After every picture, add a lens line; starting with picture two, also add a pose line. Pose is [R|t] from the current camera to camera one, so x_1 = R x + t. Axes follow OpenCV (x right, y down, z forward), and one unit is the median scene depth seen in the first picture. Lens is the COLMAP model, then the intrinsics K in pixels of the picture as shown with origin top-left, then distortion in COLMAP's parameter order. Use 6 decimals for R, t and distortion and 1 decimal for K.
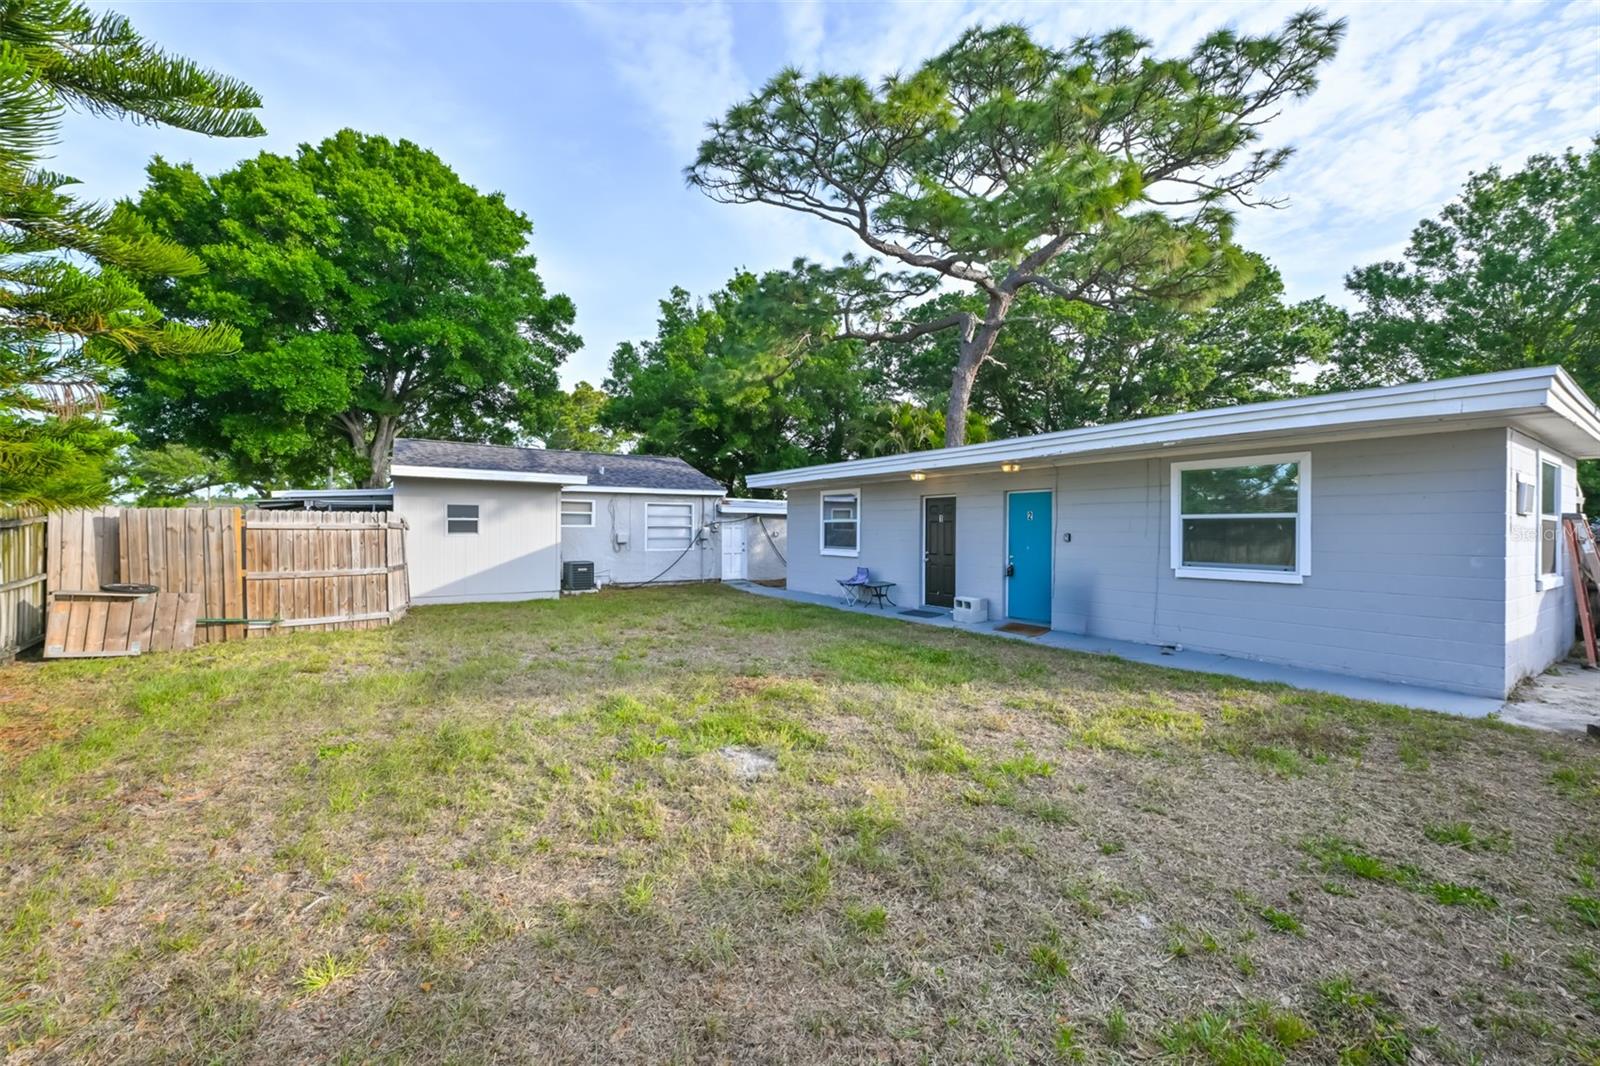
lens RADIAL K [[640.6, 0, 800.0], [0, 640.6, 533.0], [0, 0, 1]] dist [-0.001953, -0.000197]
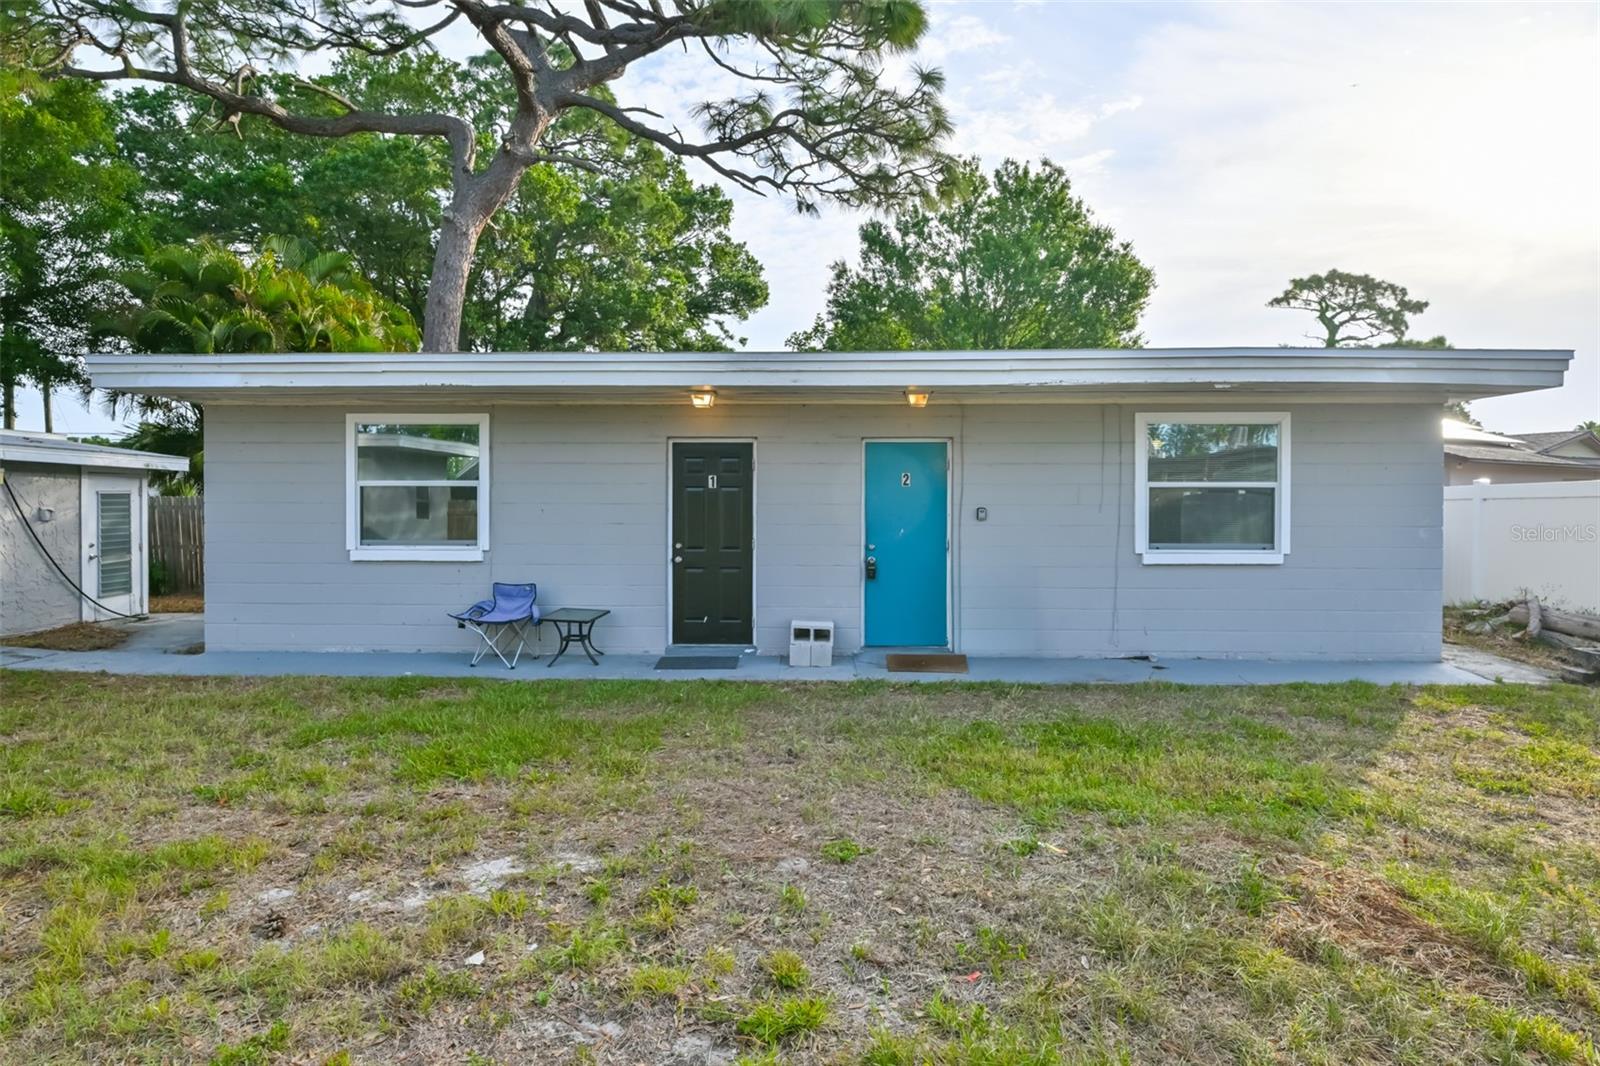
lens RADIAL K [[882.4, 0, 797.4], [0, 882.4, 512.0], [0, 0, 1]] dist [-0.000893, 0.000104]
pose [[0.581497, -0.008138, 0.813507, -0.305091], [0.005336, 0.999967, 0.006189, -0.001016], [-0.813531, 0.000742, 0.581522, 0.446482]]
